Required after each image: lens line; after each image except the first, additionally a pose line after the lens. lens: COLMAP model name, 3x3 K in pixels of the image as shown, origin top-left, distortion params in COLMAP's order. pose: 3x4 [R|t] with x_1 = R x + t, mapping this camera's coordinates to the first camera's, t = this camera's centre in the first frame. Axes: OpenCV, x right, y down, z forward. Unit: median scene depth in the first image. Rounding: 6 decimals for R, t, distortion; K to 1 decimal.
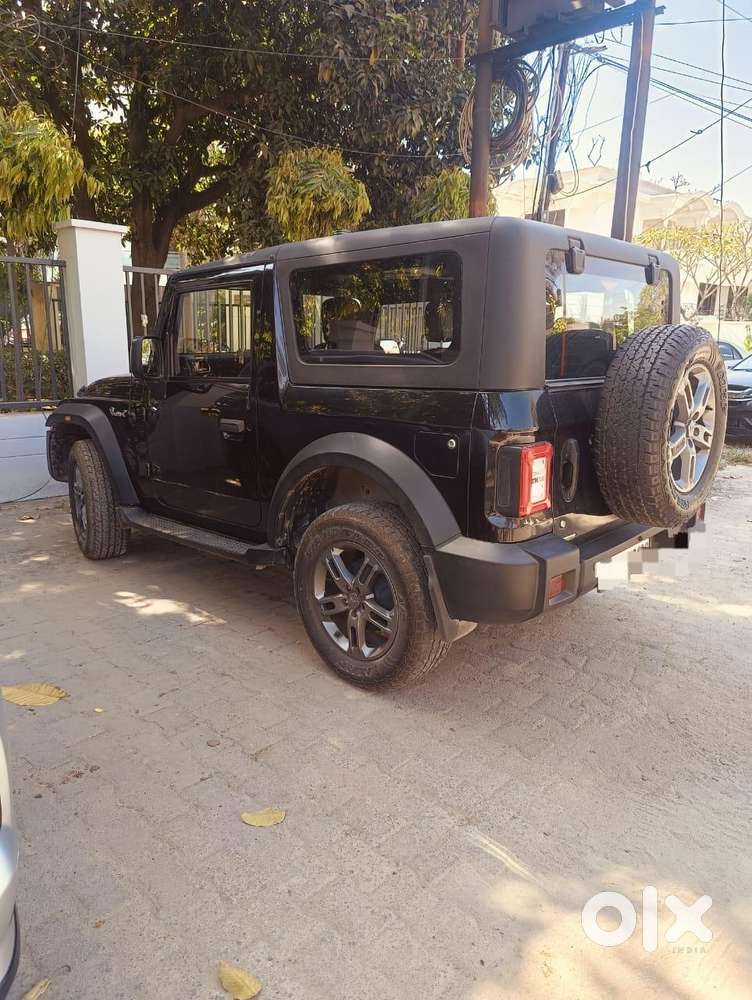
lens RADIAL K [[699.0, 0, 380.3], [0, 699.0, 495.9], [0, 0, 1]] dist [0.003947, -0.006146]
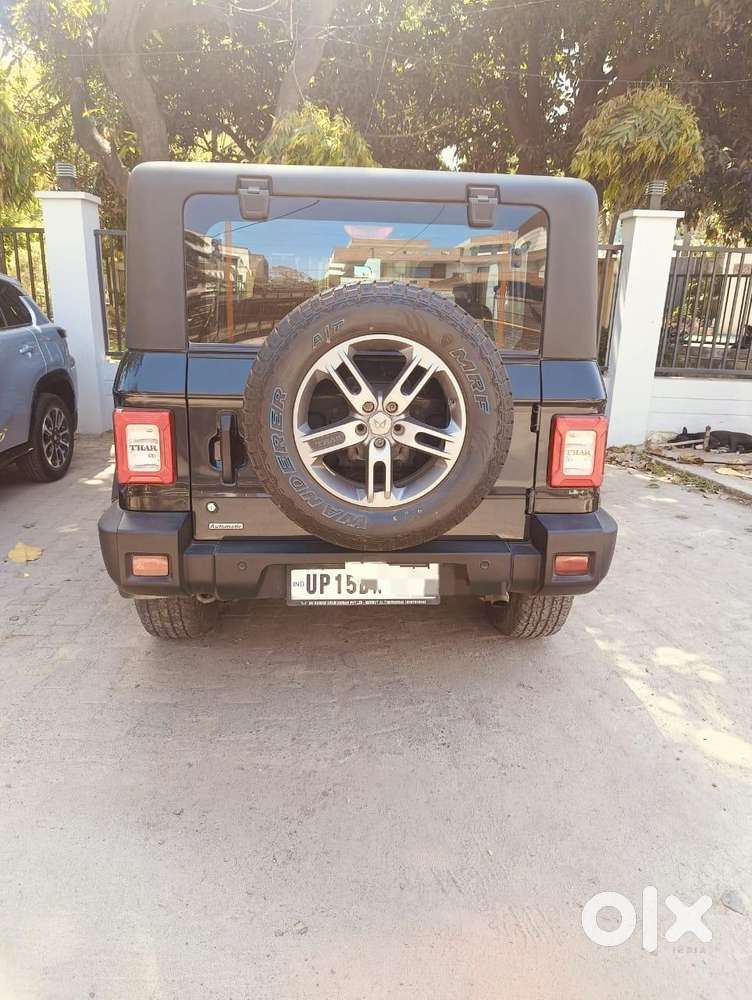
lens RADIAL K [[701.2, 0, 379.8], [0, 701.2, 486.9], [0, 0, 1]] dist [0.004317, -0.006928]
pose [[0.724873, 0.192061, -0.661568, 0.781945], [-0.176948, 0.980038, 0.090637, -0.080548], [0.665769, 0.051363, 0.744388, 0.375622]]
